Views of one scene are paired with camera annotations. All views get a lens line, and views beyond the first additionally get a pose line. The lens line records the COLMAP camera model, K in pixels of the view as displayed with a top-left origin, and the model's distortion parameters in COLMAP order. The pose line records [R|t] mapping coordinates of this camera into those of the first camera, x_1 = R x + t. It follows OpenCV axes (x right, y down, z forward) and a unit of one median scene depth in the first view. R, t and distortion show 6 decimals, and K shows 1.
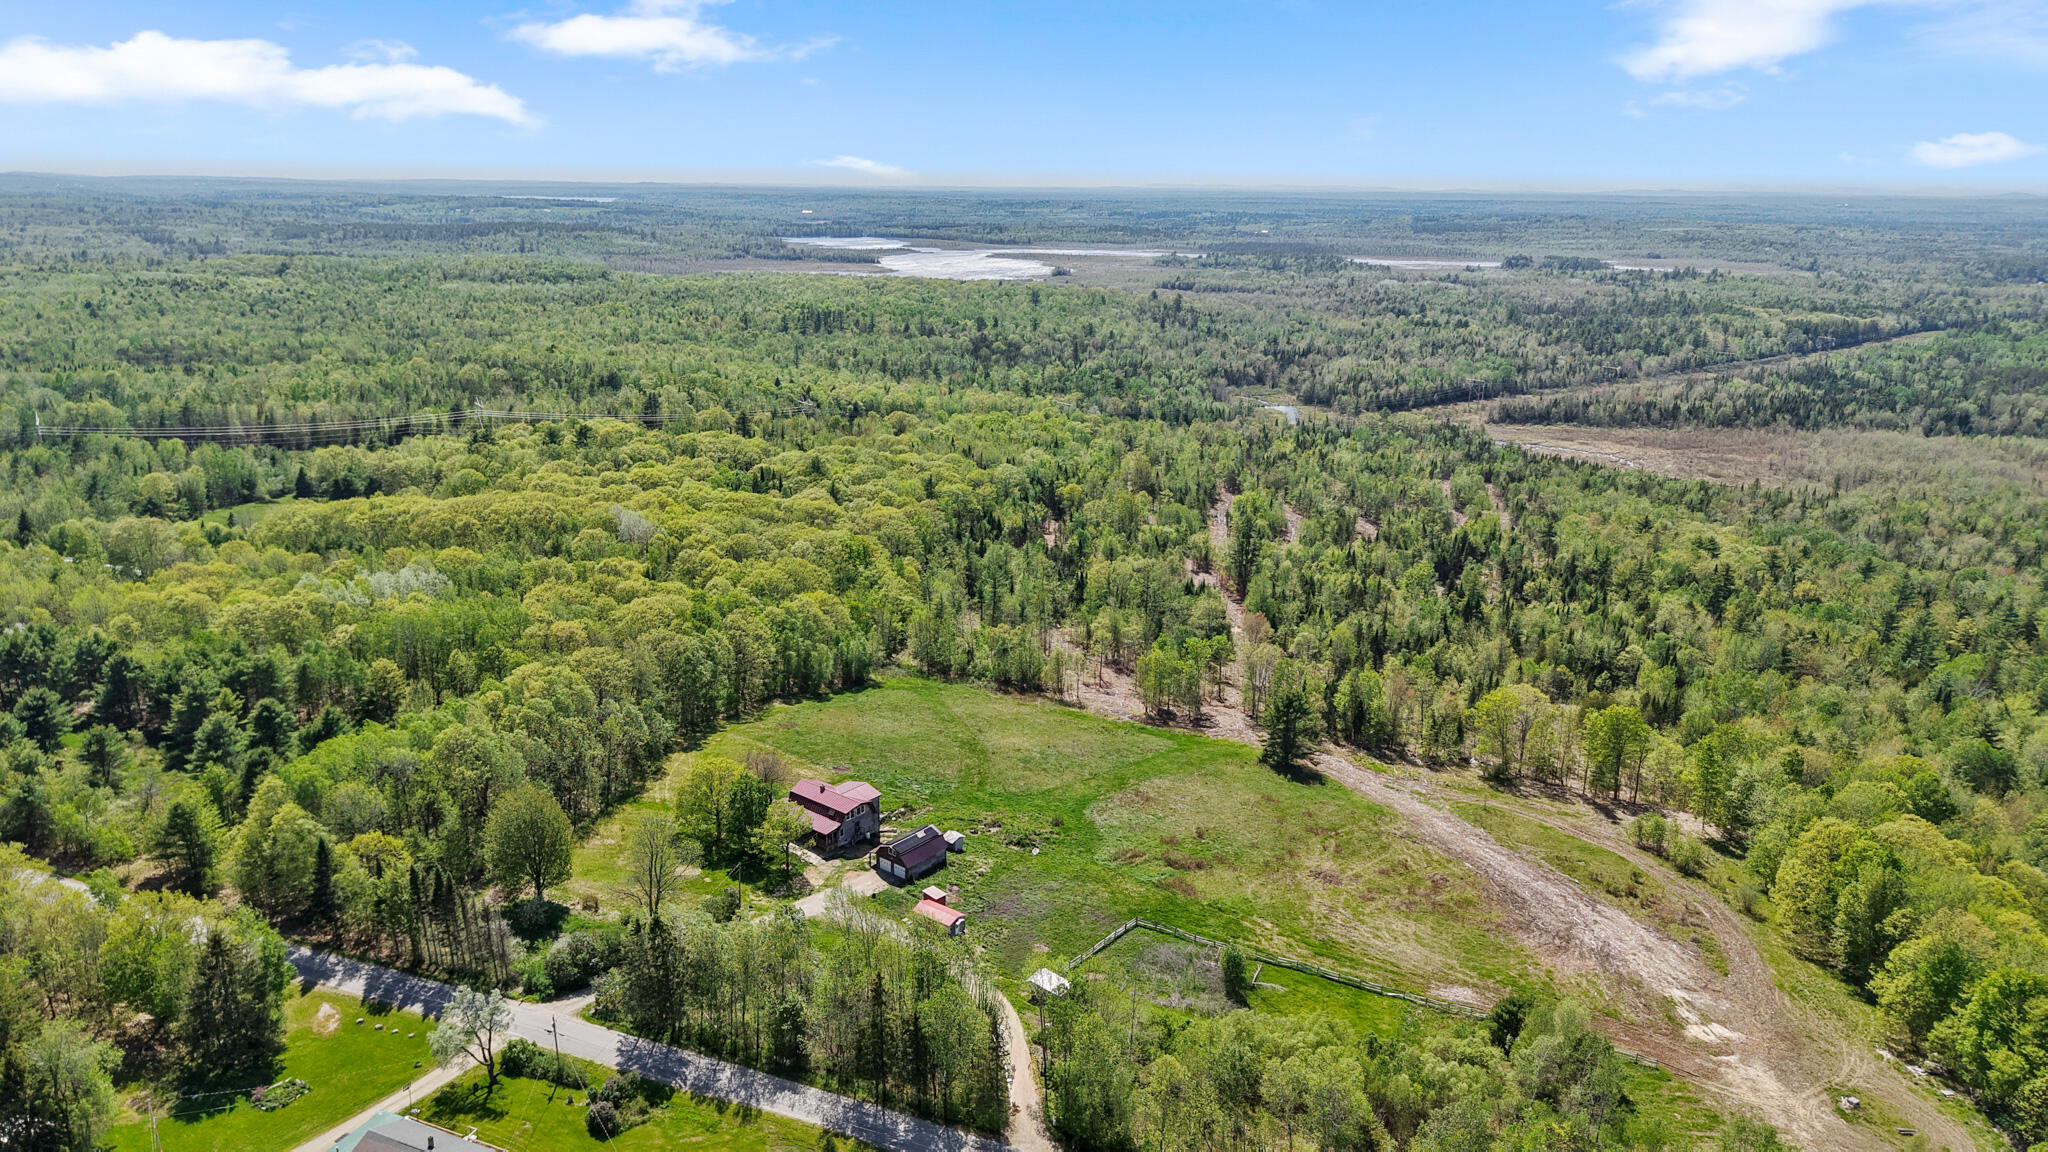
lens RADIAL K [[1371.2, 0, 1038.0], [0, 1371.2, 607.8], [0, 0, 1]] dist [0.033123, -0.041273]
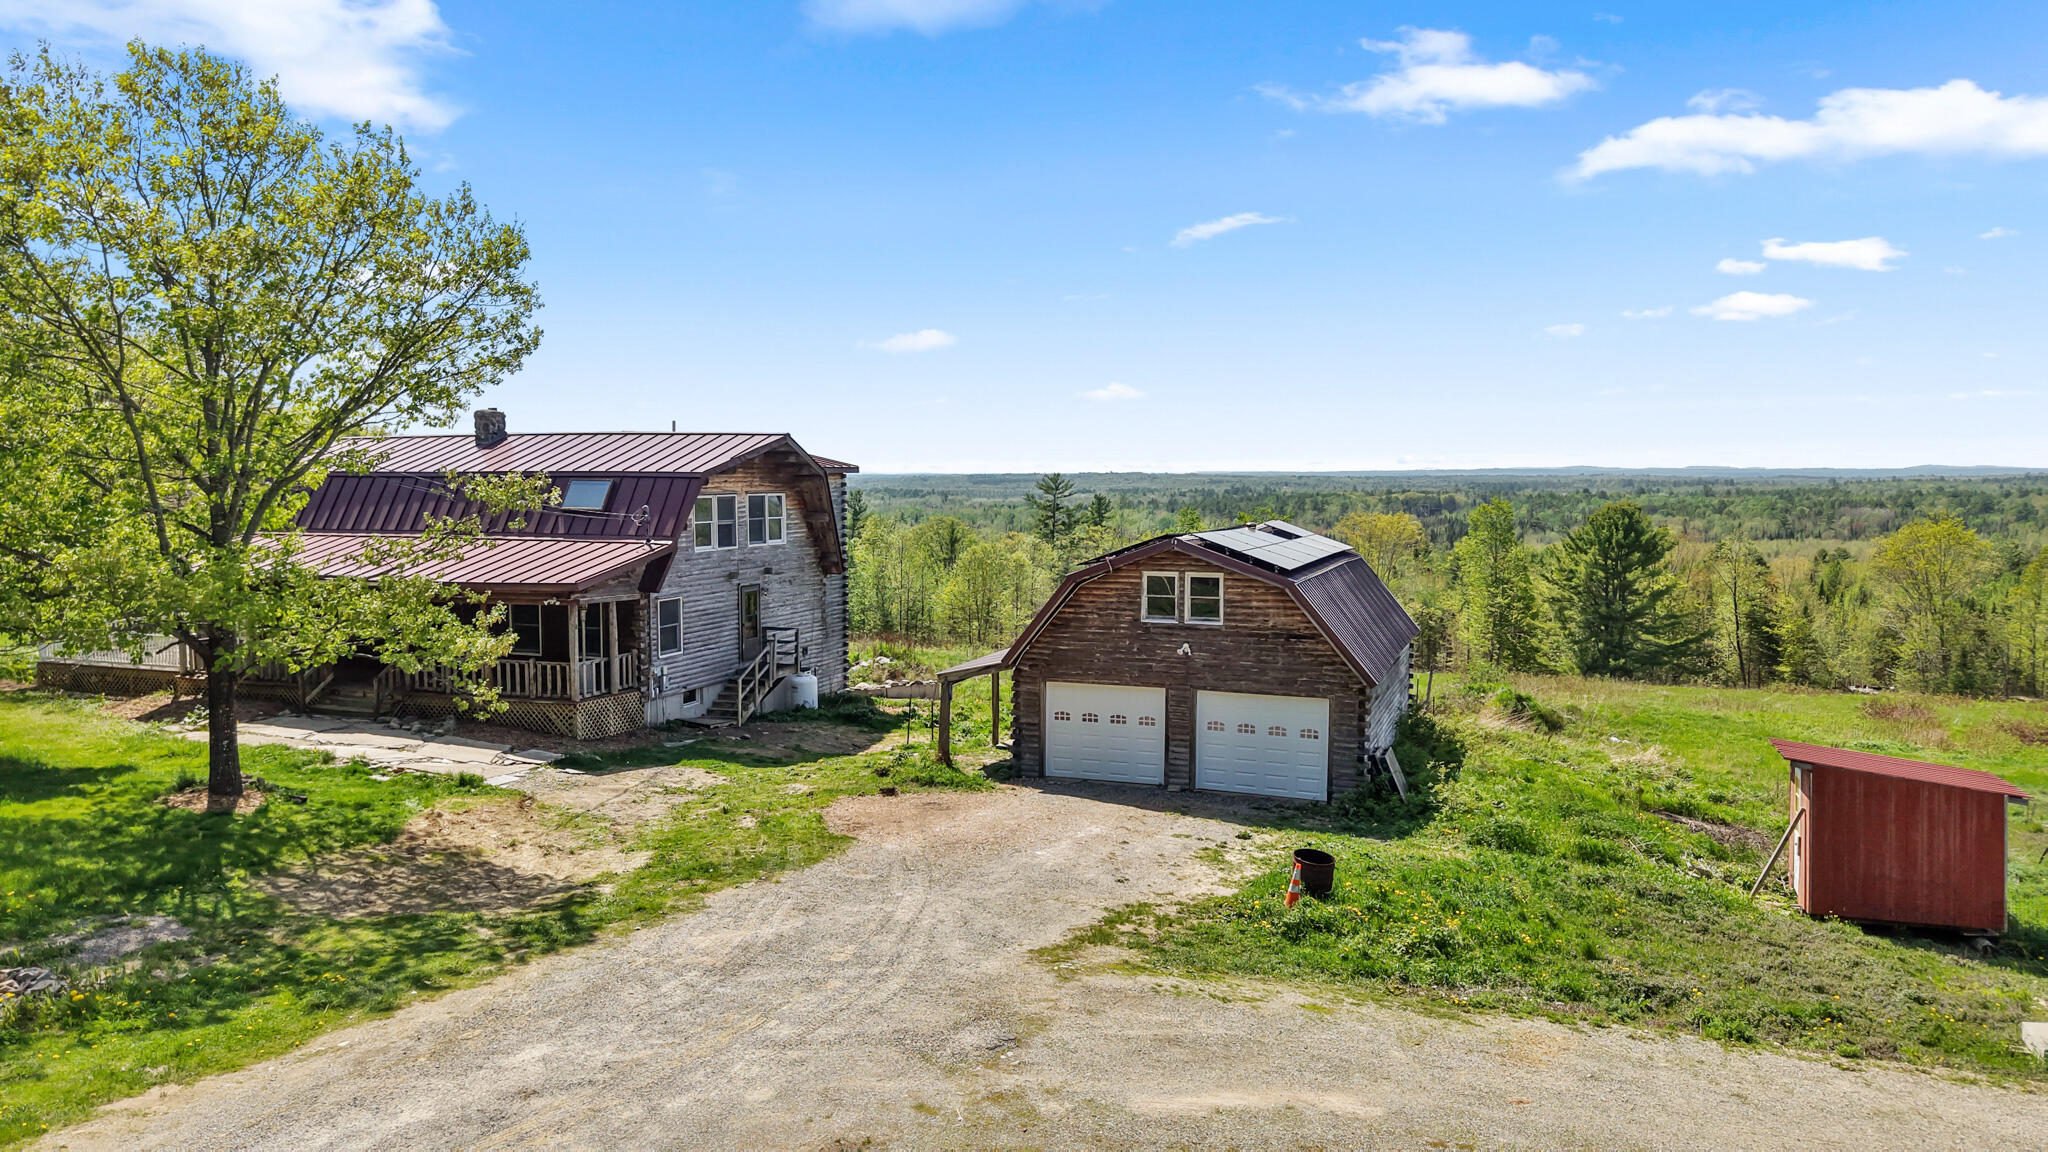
lens RADIAL K [[1371.2, 0, 1022.1], [0, 1371.2, 569.1], [0, 0, 1]] dist [0.033123, -0.041273]
pose [[0.948760, -0.033086, 0.314259, -0.056932], [0.104990, 0.971012, -0.214740, 0.071974], [-0.298045, 0.236731, 0.924731, 0.318941]]
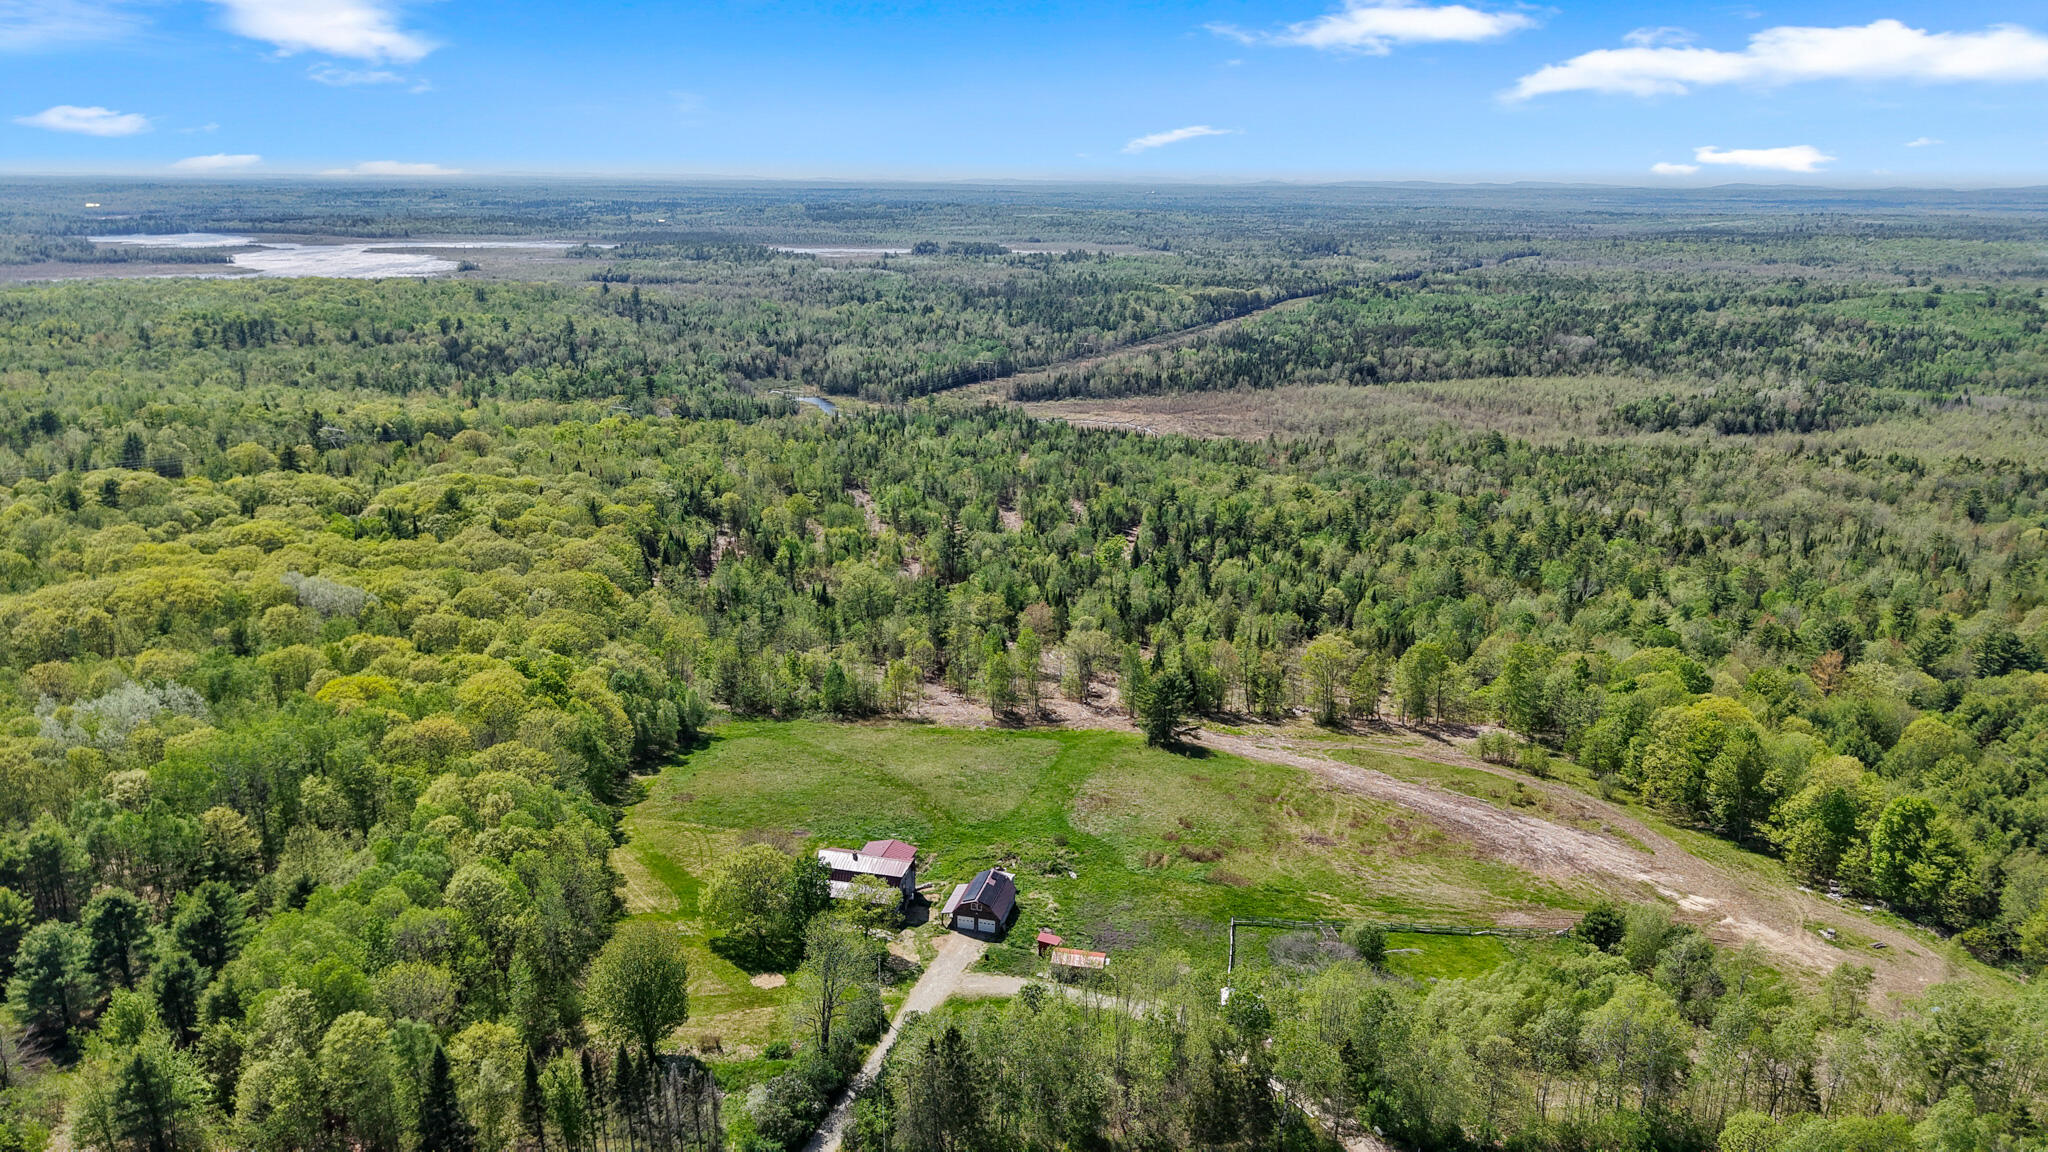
lens RADIAL K [[1371.2, 0, 1035.8], [0, 1371.2, 586.9], [0, 0, 1]] dist [0.033123, -0.041273]
pose [[0.903019, -0.123542, 0.411453, -0.150930], [0.126084, 0.991796, 0.021075, -0.017133], [-0.410681, 0.032846, 0.911187, 0.051004]]
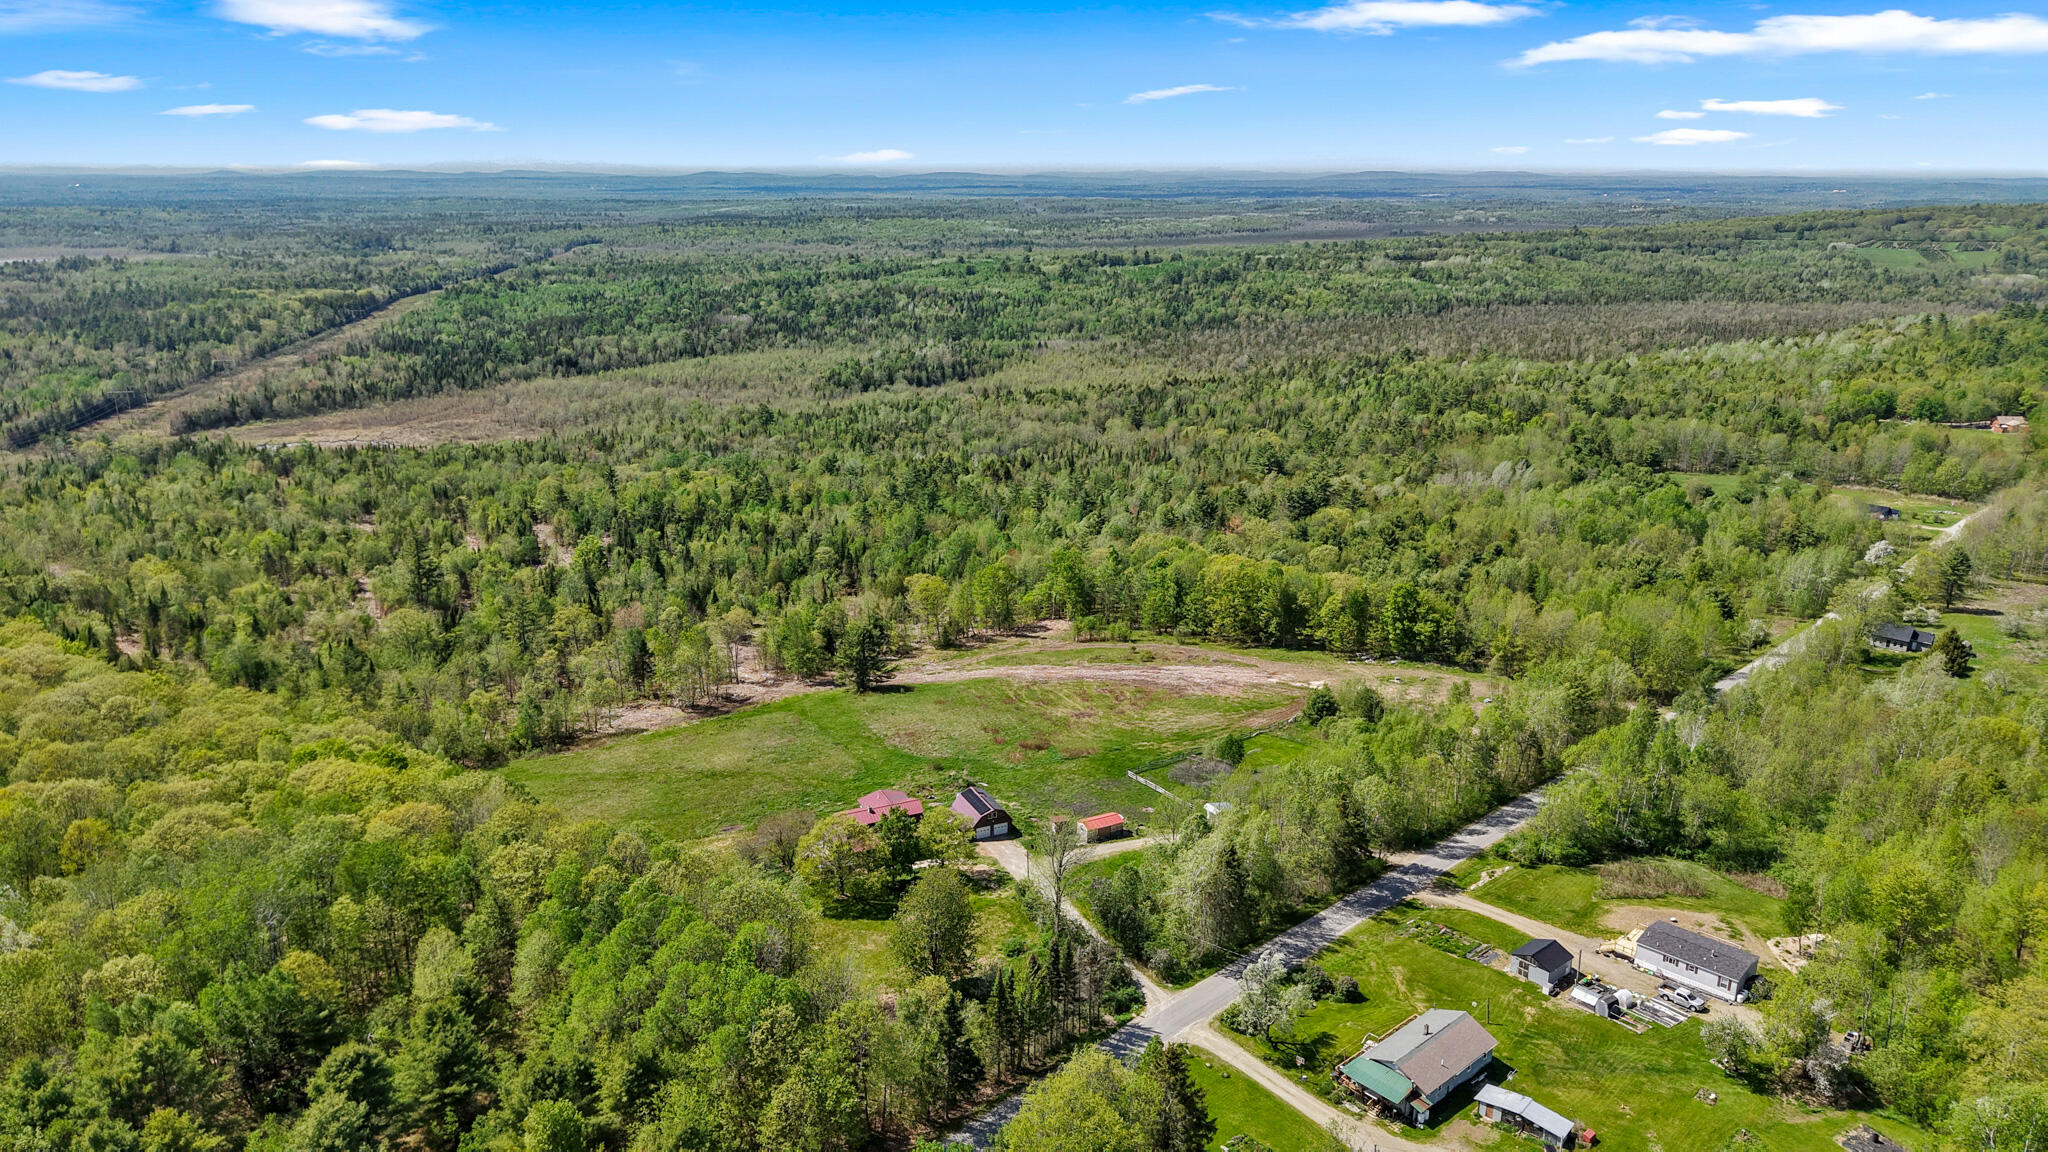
lens RADIAL K [[1371.2, 0, 1042.3], [0, 1371.2, 589.4], [0, 0, 1]] dist [0.033123, -0.041273]
pose [[0.422185, -0.269681, 0.865466, -0.340202], [0.267530, 0.949267, 0.165289, -0.052991], [-0.866134, 0.161756, 0.472914, 0.158984]]
